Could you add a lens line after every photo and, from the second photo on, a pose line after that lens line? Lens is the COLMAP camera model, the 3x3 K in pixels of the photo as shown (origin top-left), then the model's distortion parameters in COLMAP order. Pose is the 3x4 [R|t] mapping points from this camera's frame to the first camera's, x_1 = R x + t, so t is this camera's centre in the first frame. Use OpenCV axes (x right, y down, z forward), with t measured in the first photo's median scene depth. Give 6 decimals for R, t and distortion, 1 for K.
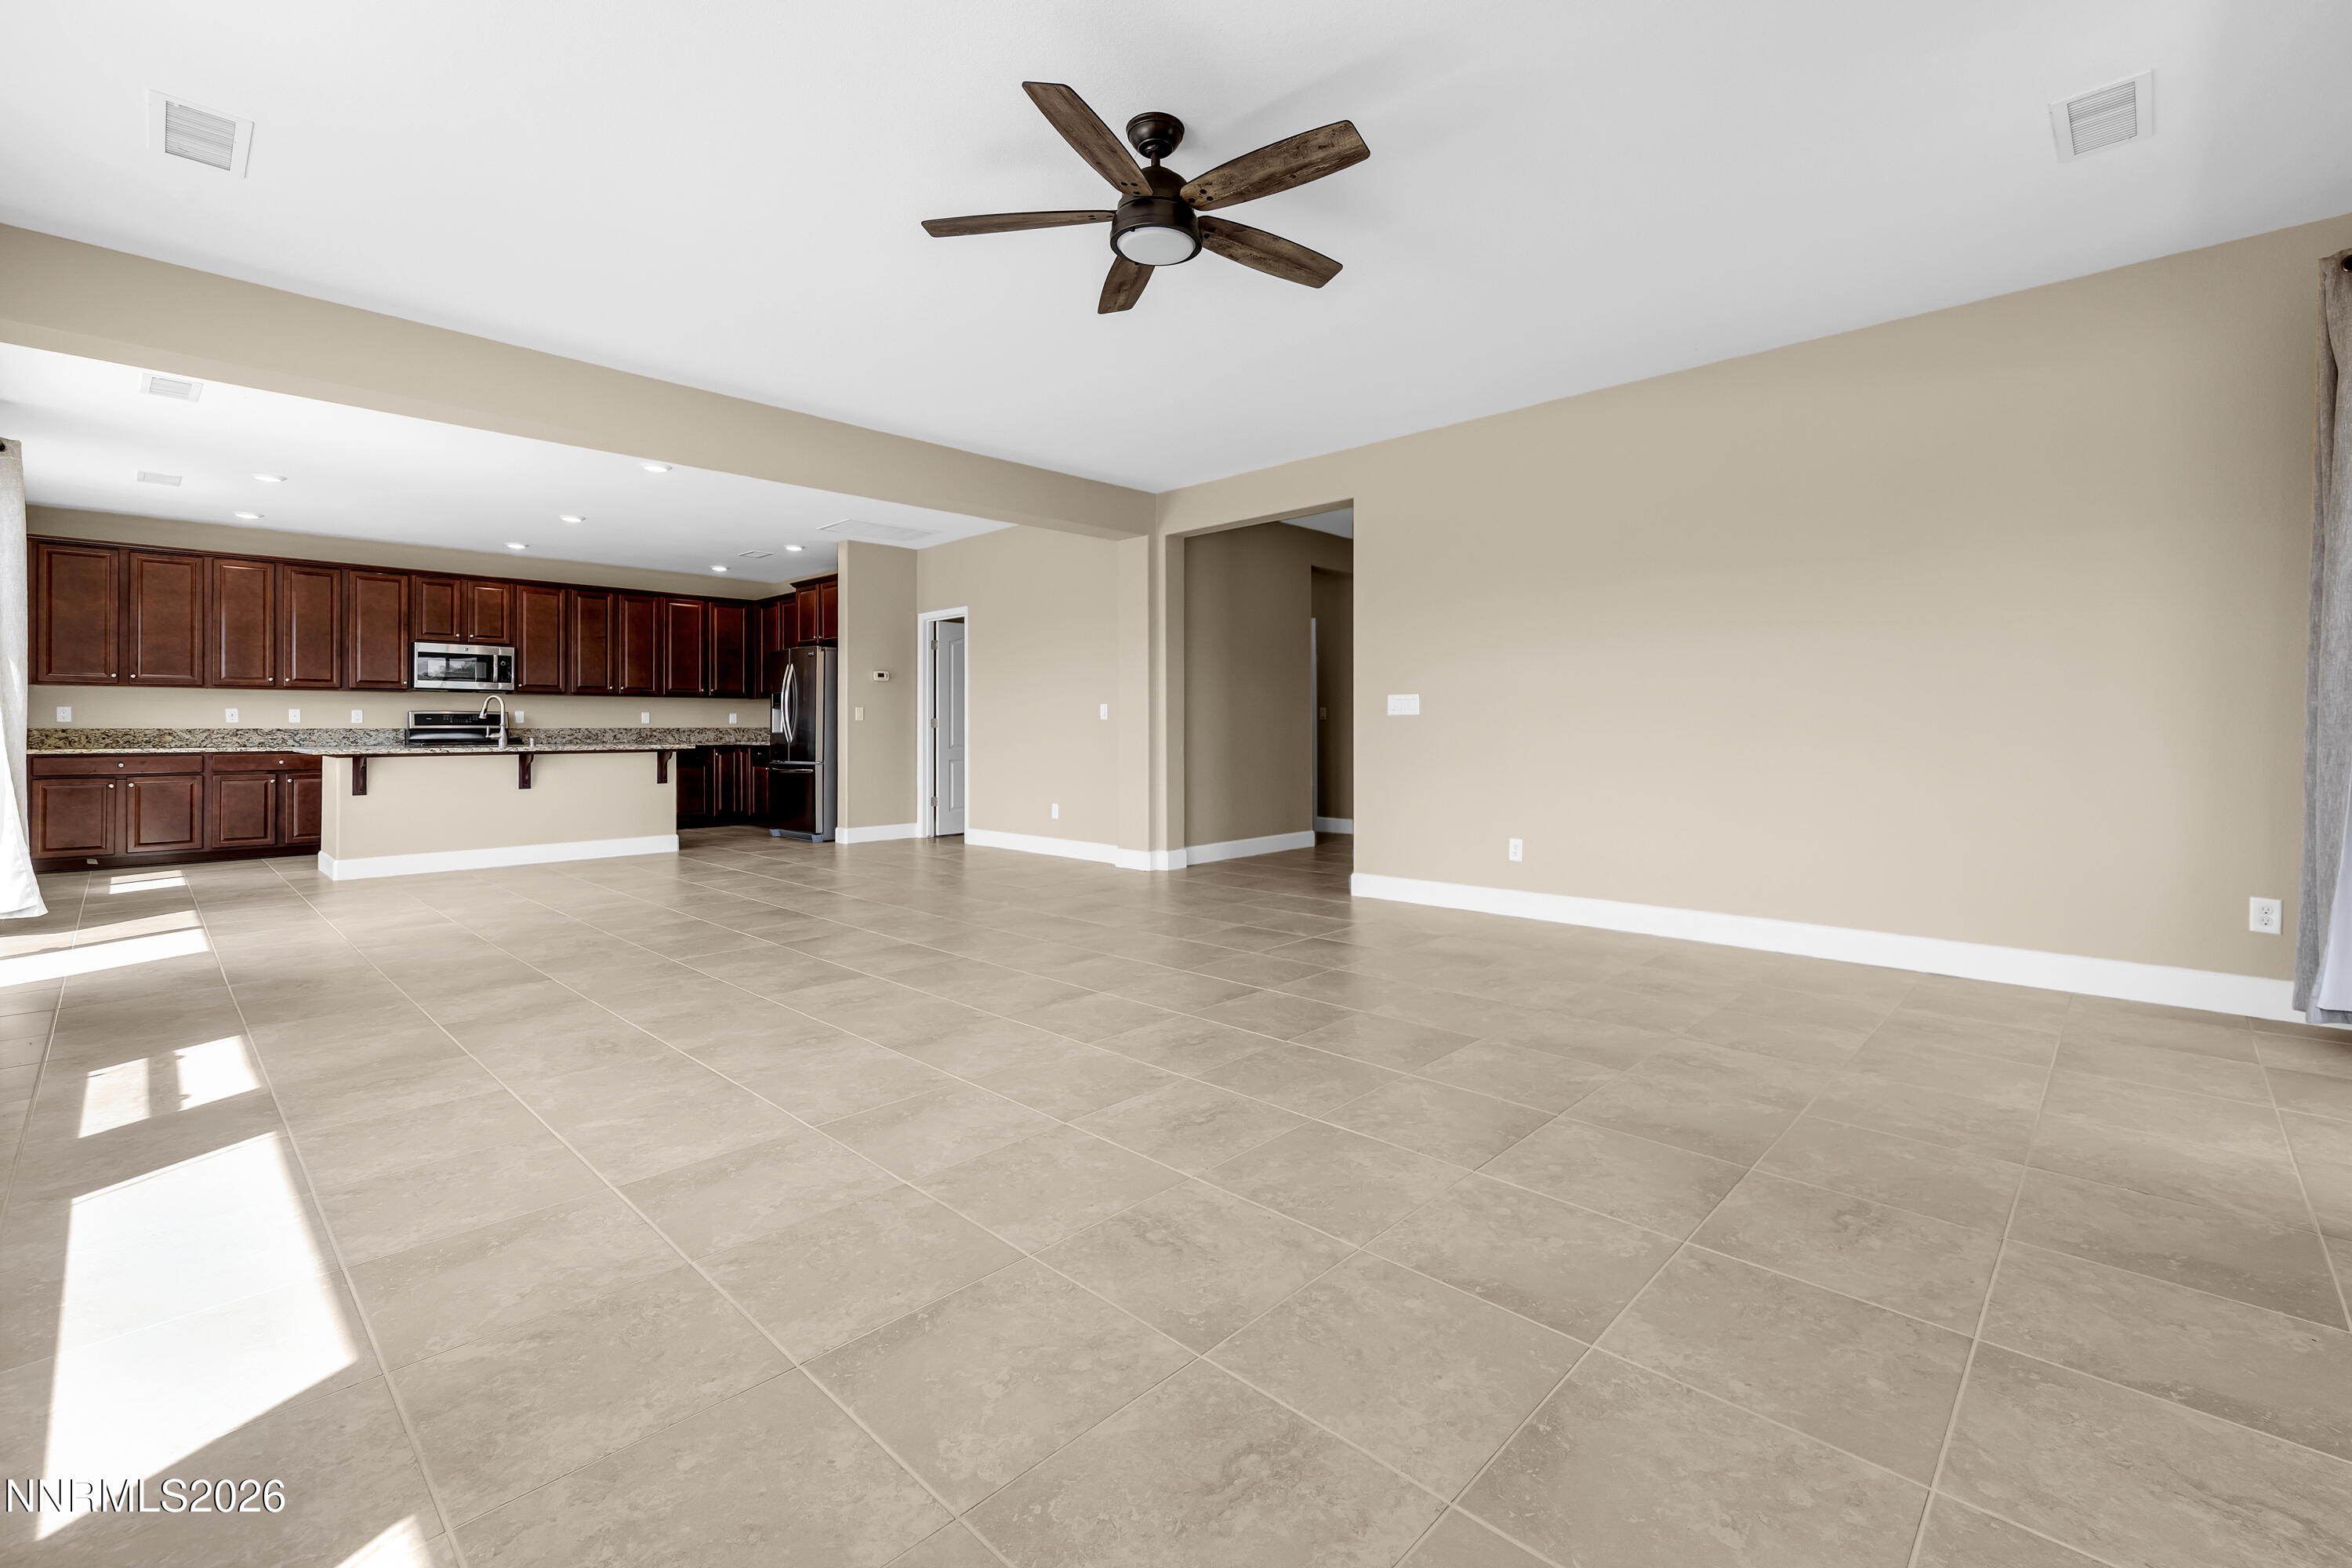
lens RADIAL K [[951.9, 0, 1171.8], [0, 951.9, 723.5], [0, 0, 1]] dist [0.002182, -0.000732]
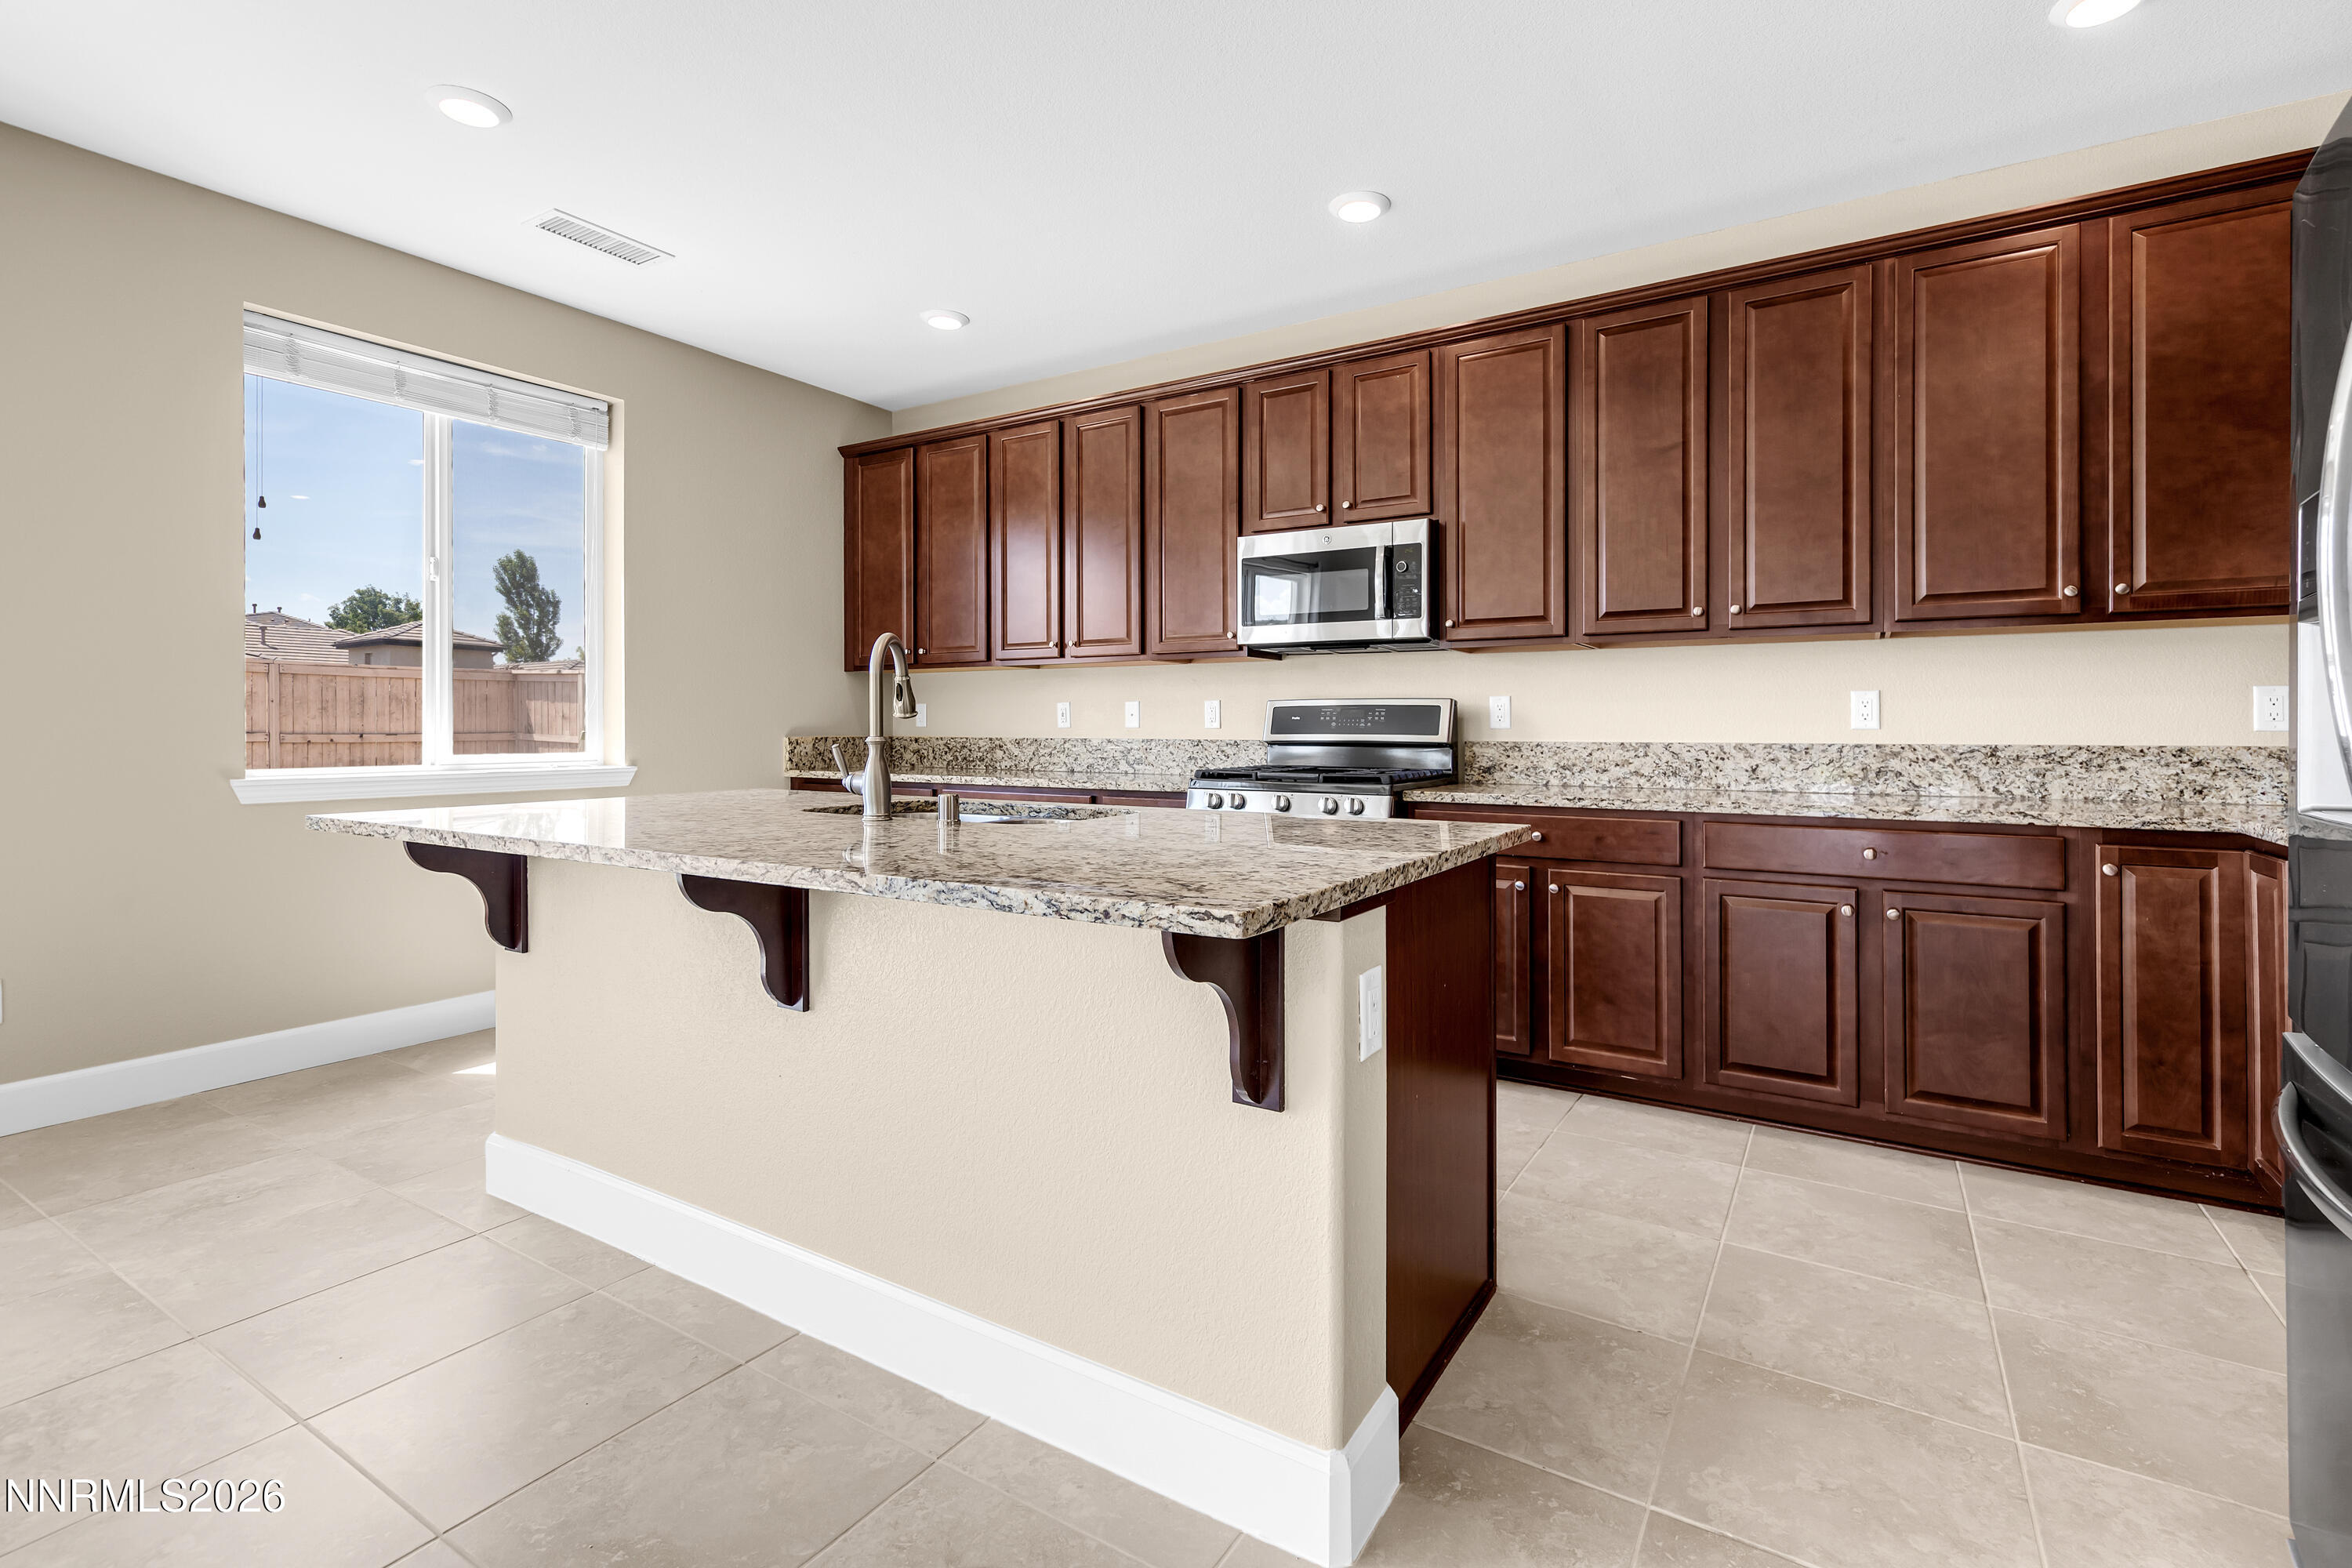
lens RADIAL K [[1067.9, 0, 1224.8], [0, 1067.9, 722.7], [0, 0, 1]] dist [0.003973, 0.000614]
pose [[0.212167, -0.001827, -0.977232, -0.353452], [0.003286, 0.999994, -0.001156, -0.002793], [0.977228, -0.002966, 0.212171, 0.949728]]
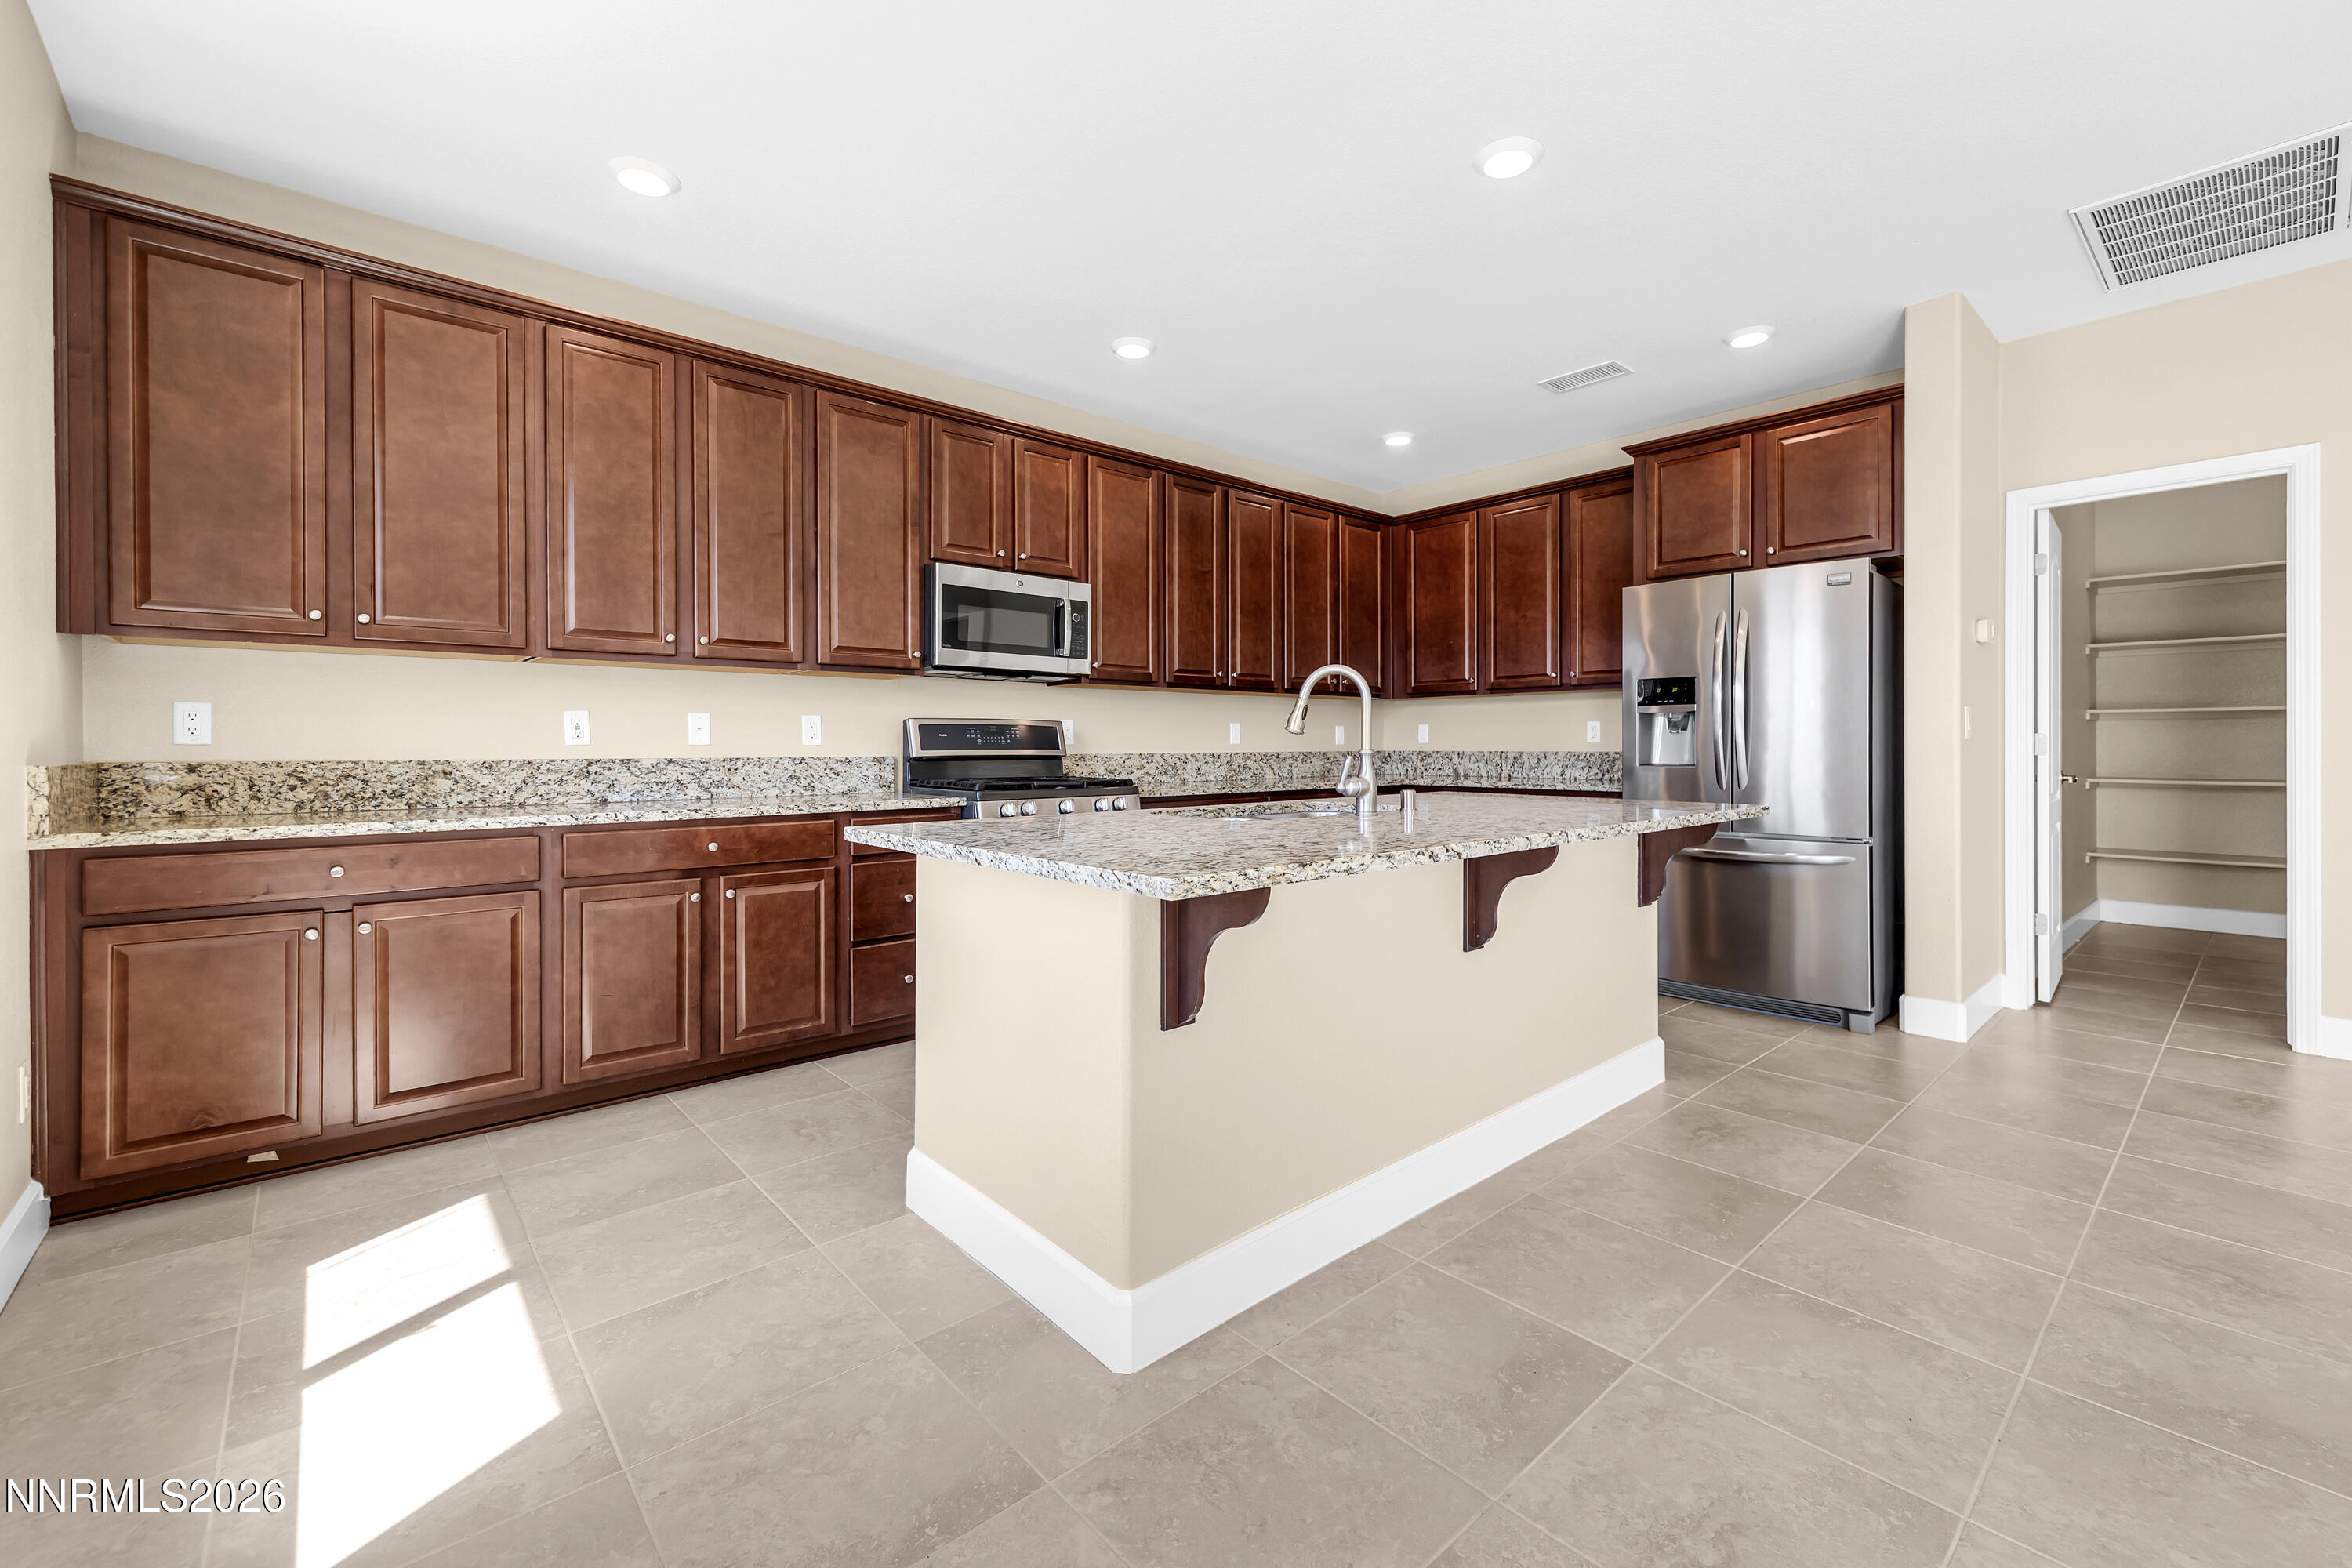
lens RADIAL K [[951.9, 0, 1202.4], [0, 951.9, 750.3], [0, 0, 1]] dist [0.002182, -0.000732]
pose [[0.995935, 0.000324, -0.090076, -0.670710], [0.000566, 0.999951, 0.009856, -0.002419], [0.090075, -0.009866, 0.995886, 0.605408]]
